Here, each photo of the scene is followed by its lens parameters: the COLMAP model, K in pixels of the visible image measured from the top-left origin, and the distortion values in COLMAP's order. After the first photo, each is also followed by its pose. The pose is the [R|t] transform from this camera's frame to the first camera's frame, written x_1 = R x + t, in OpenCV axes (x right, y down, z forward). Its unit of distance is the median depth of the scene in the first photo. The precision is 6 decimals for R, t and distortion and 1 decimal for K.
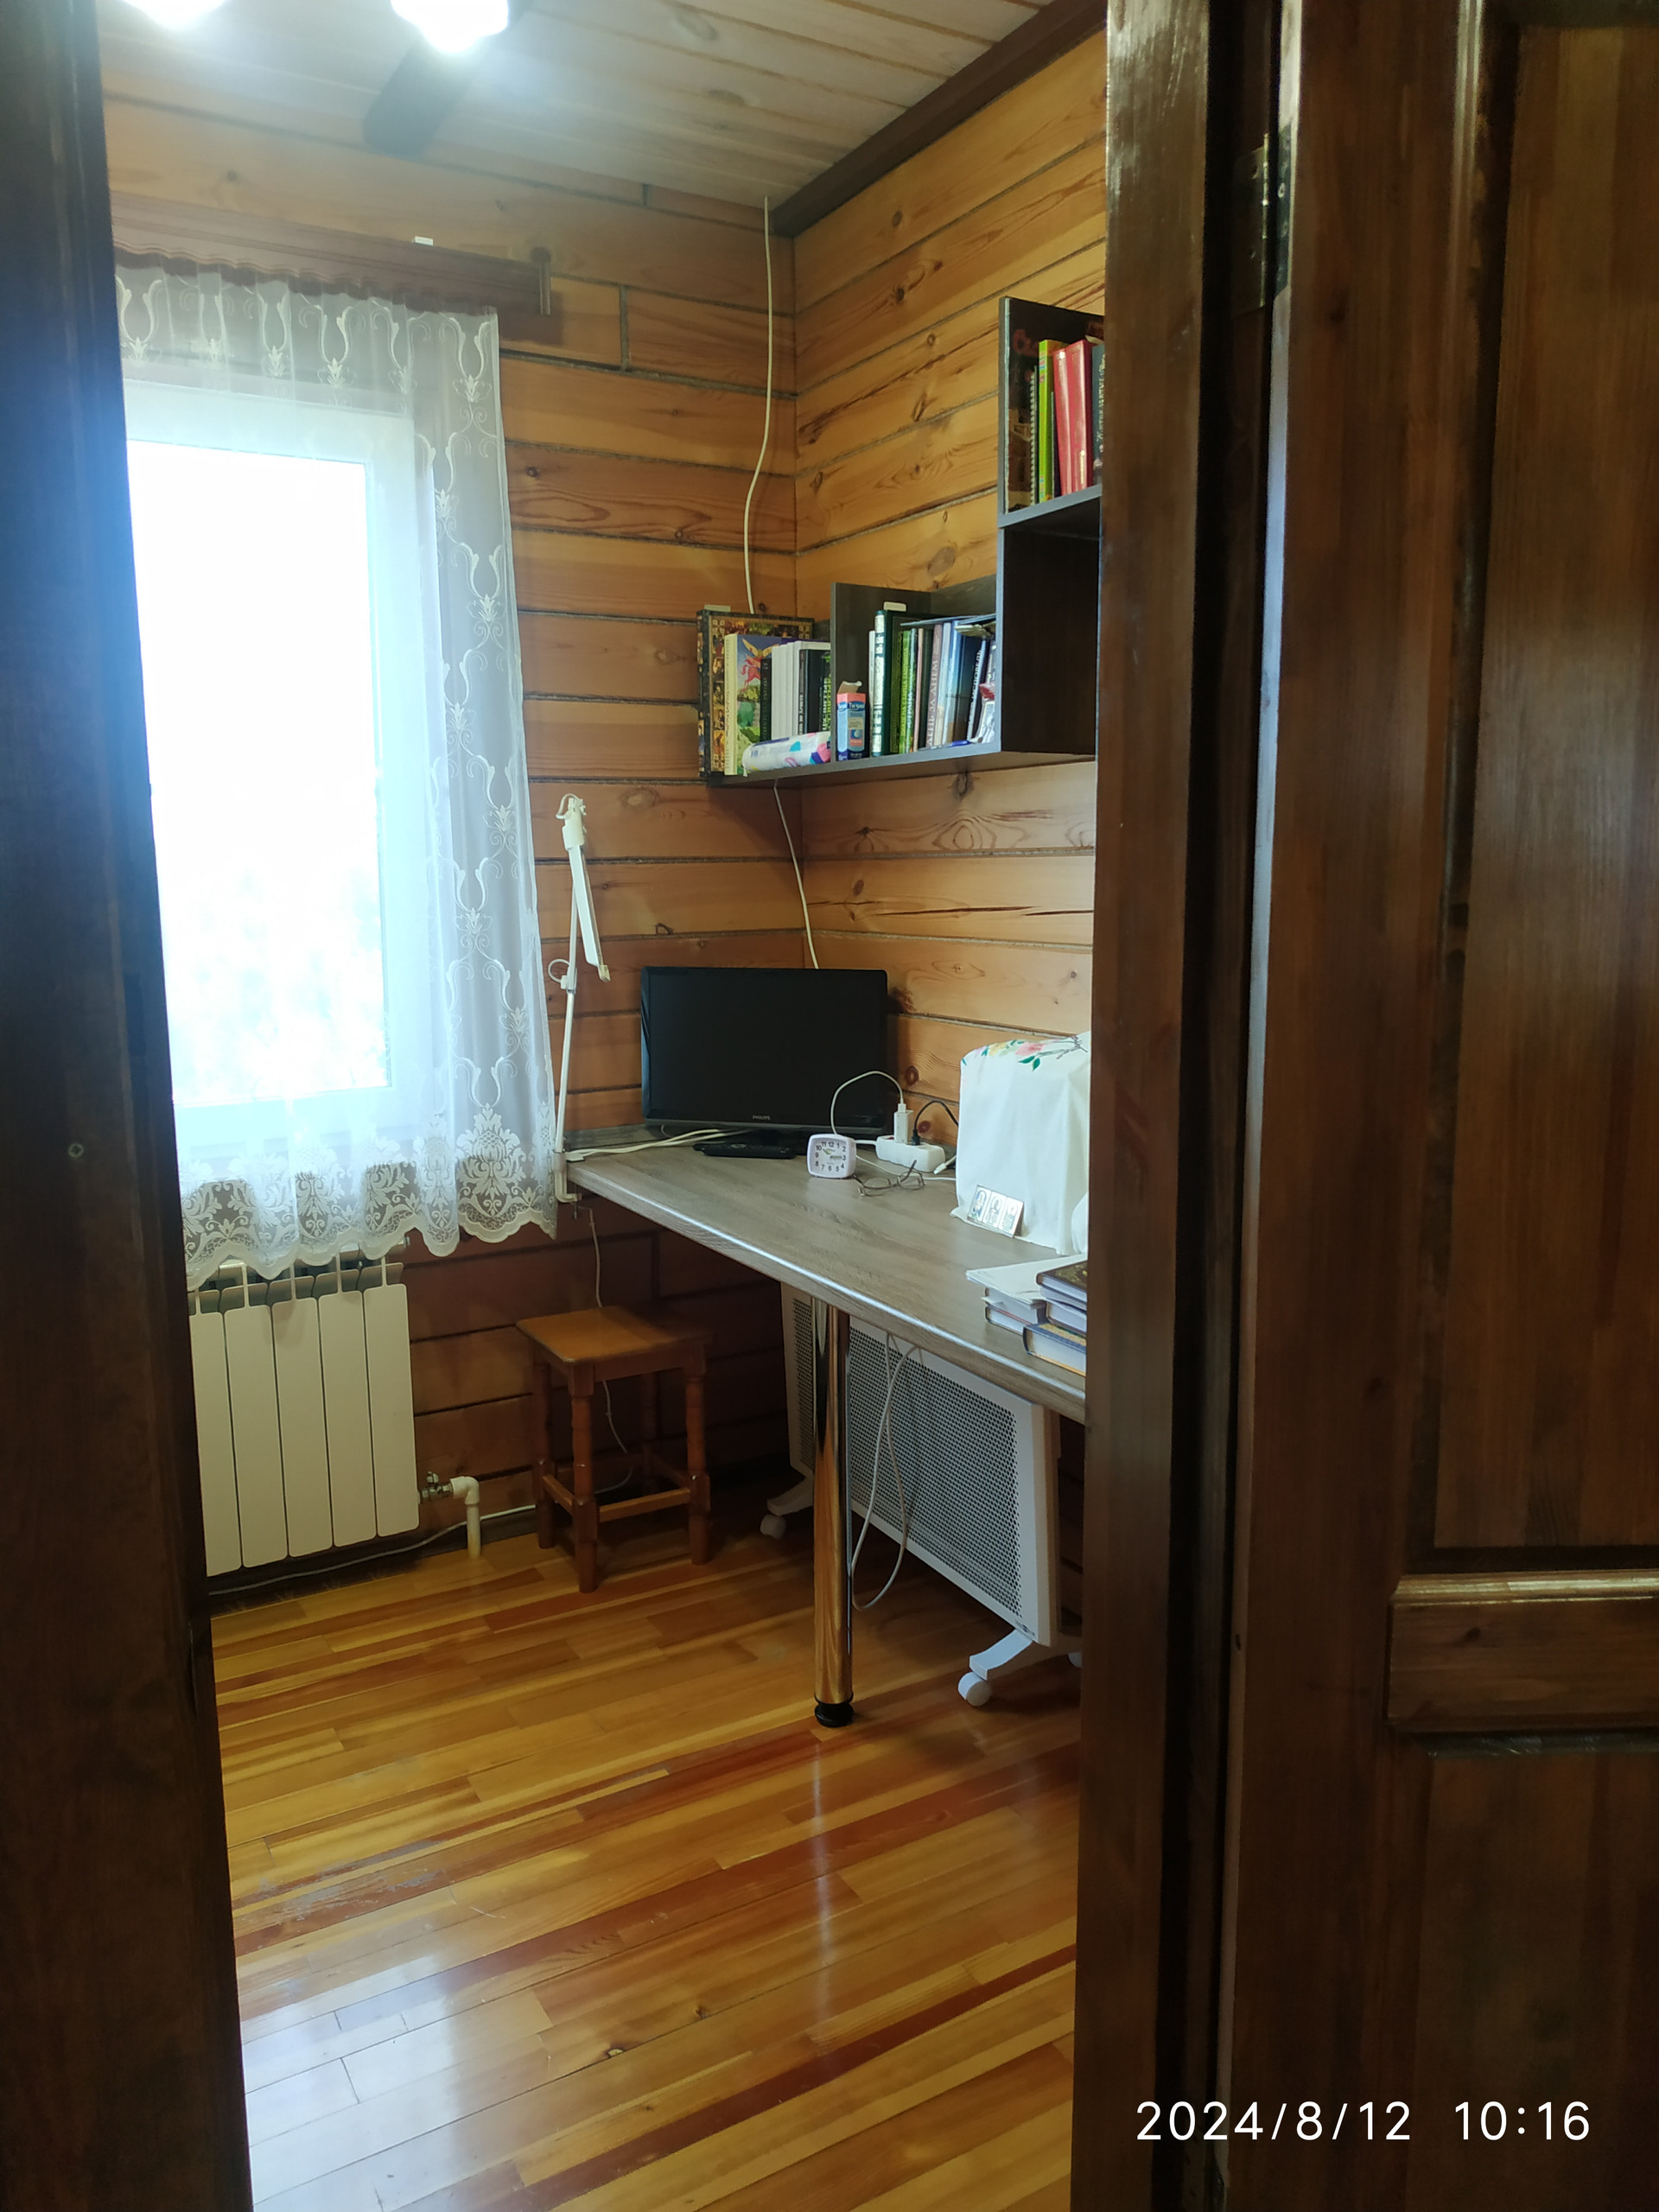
lens RADIAL K [[1602.6, 0, 824.2], [0, 1602.6, 1099.6], [0, 0, 1]] dist [0.019583, -0.030965]
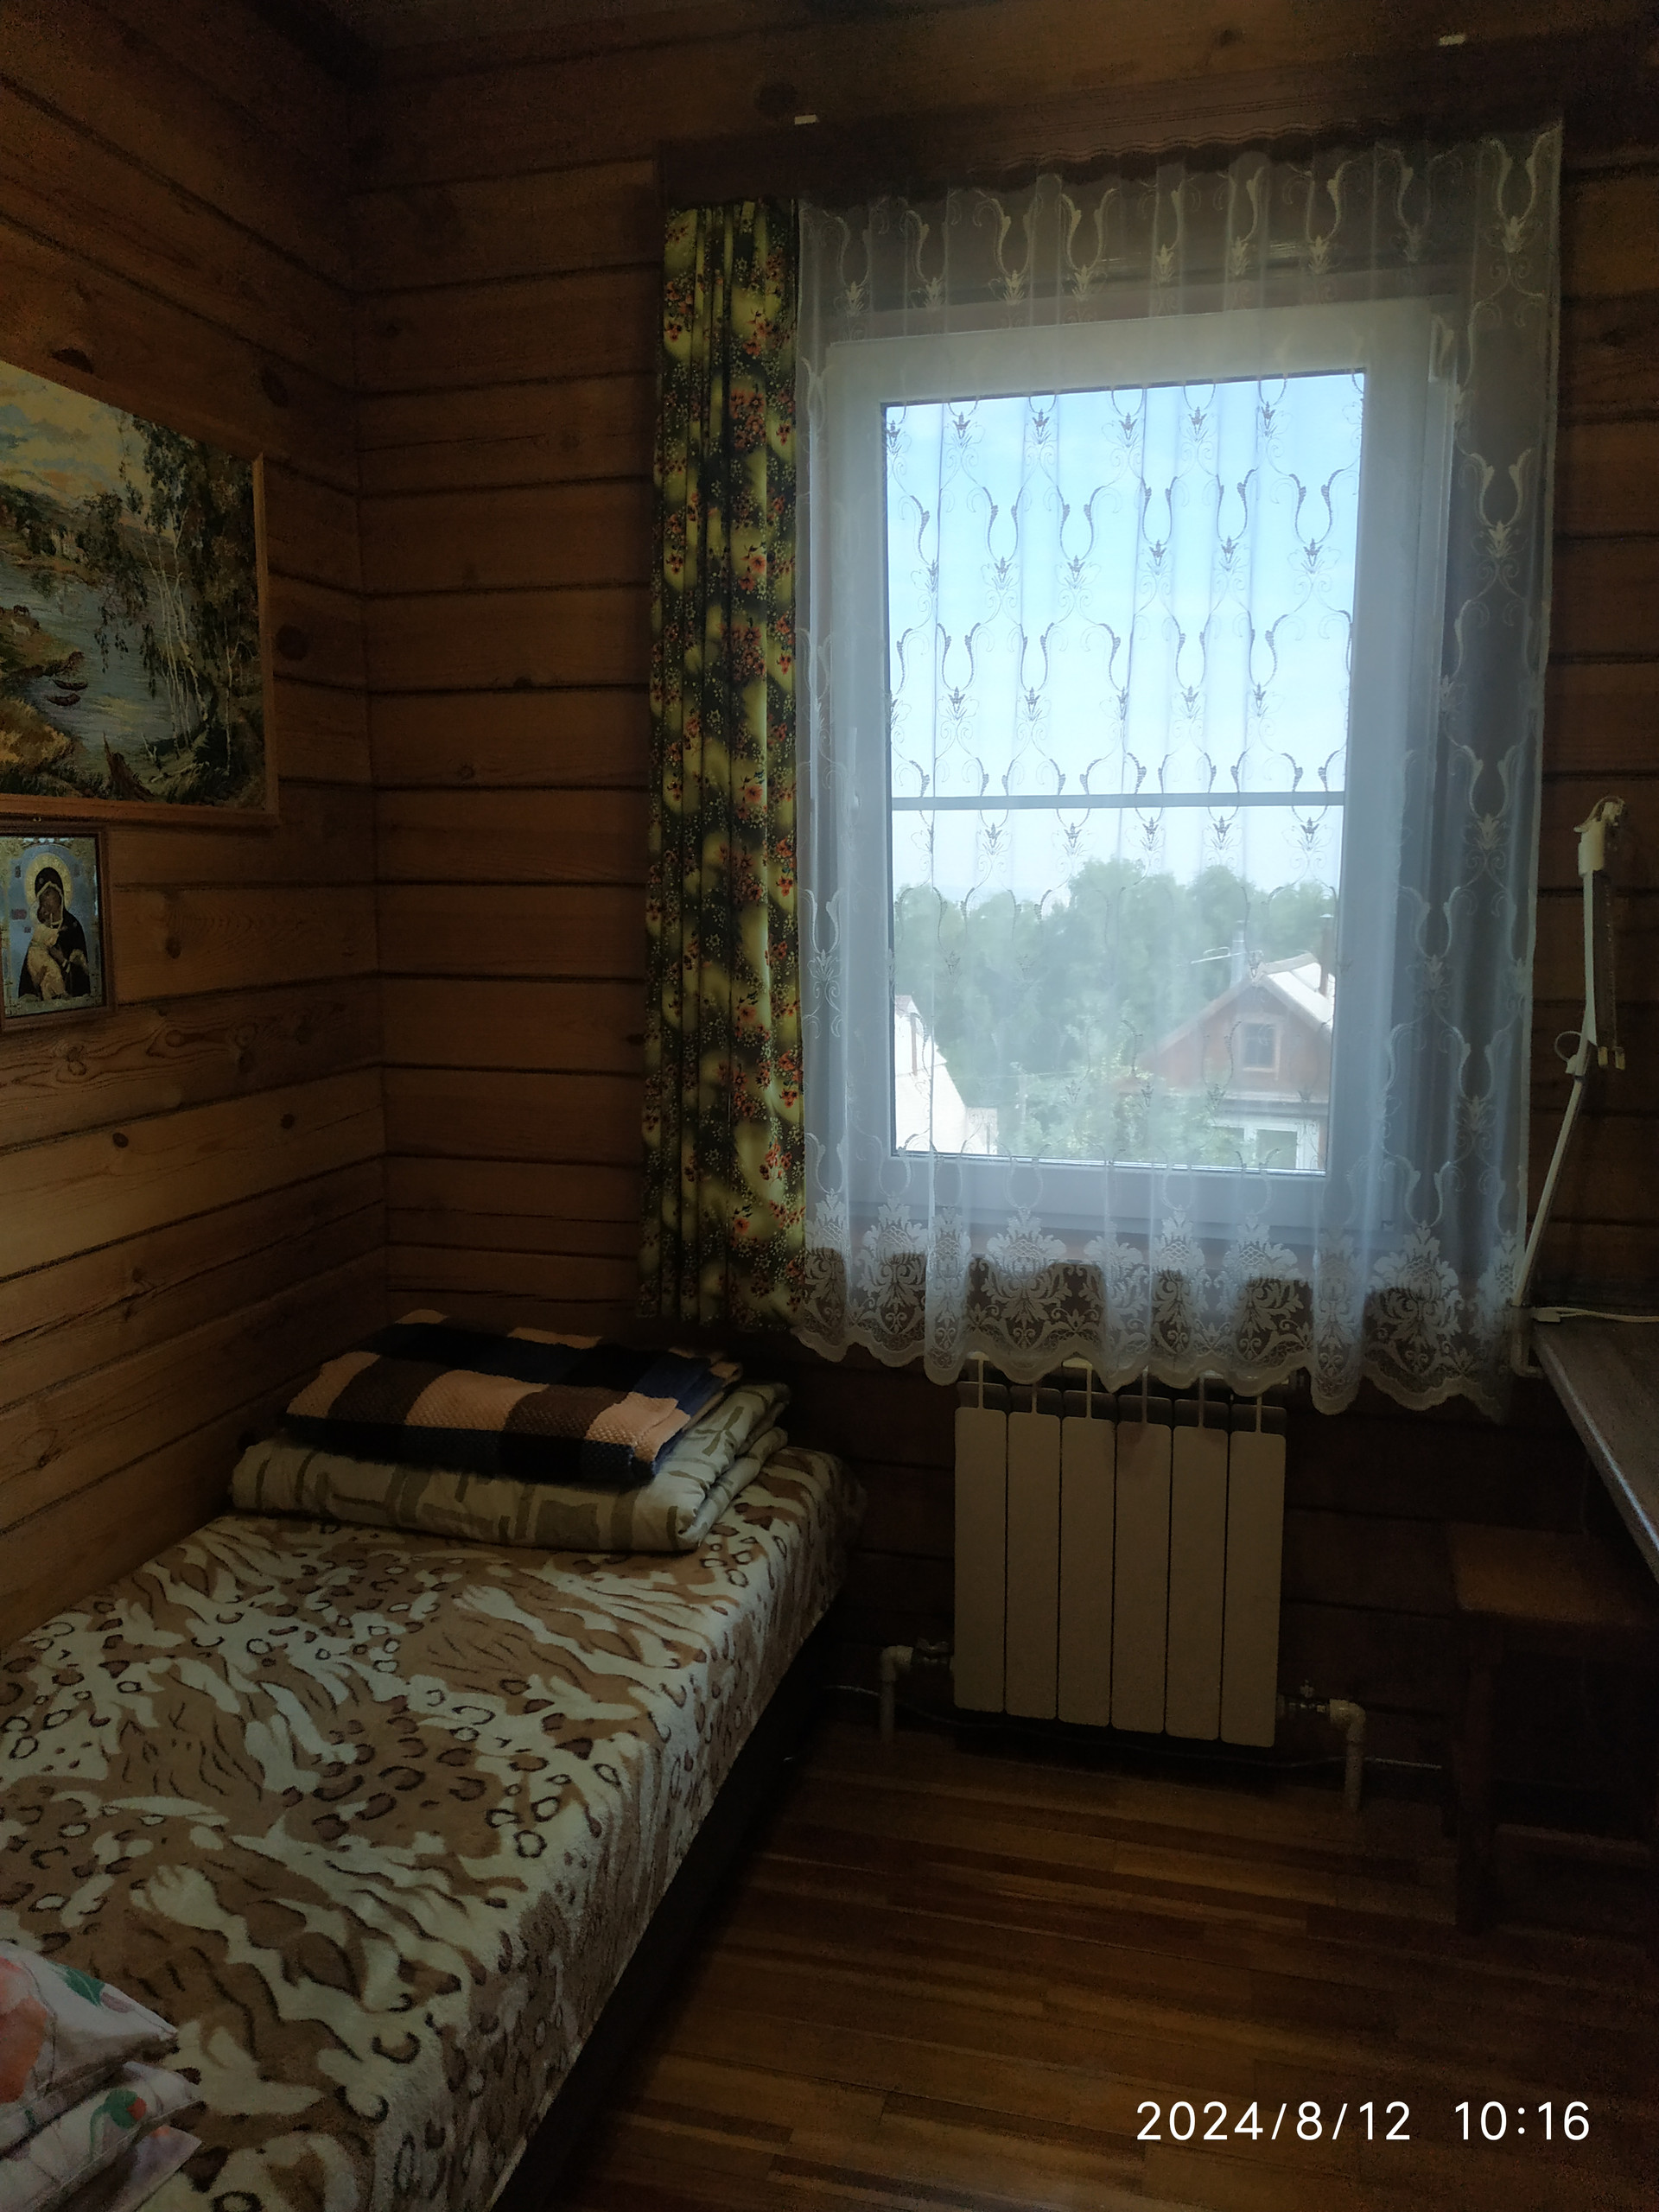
lens RADIAL K [[1602.6, 0, 836.1], [0, 1602.6, 1110.3], [0, 0, 1]] dist [0.019583, -0.030965]
pose [[0.709071, 0.114237, -0.695822, 0.106570], [-0.121833, 0.991797, 0.038676, -0.044422], [0.694532, 0.057350, 0.717172, 0.290134]]
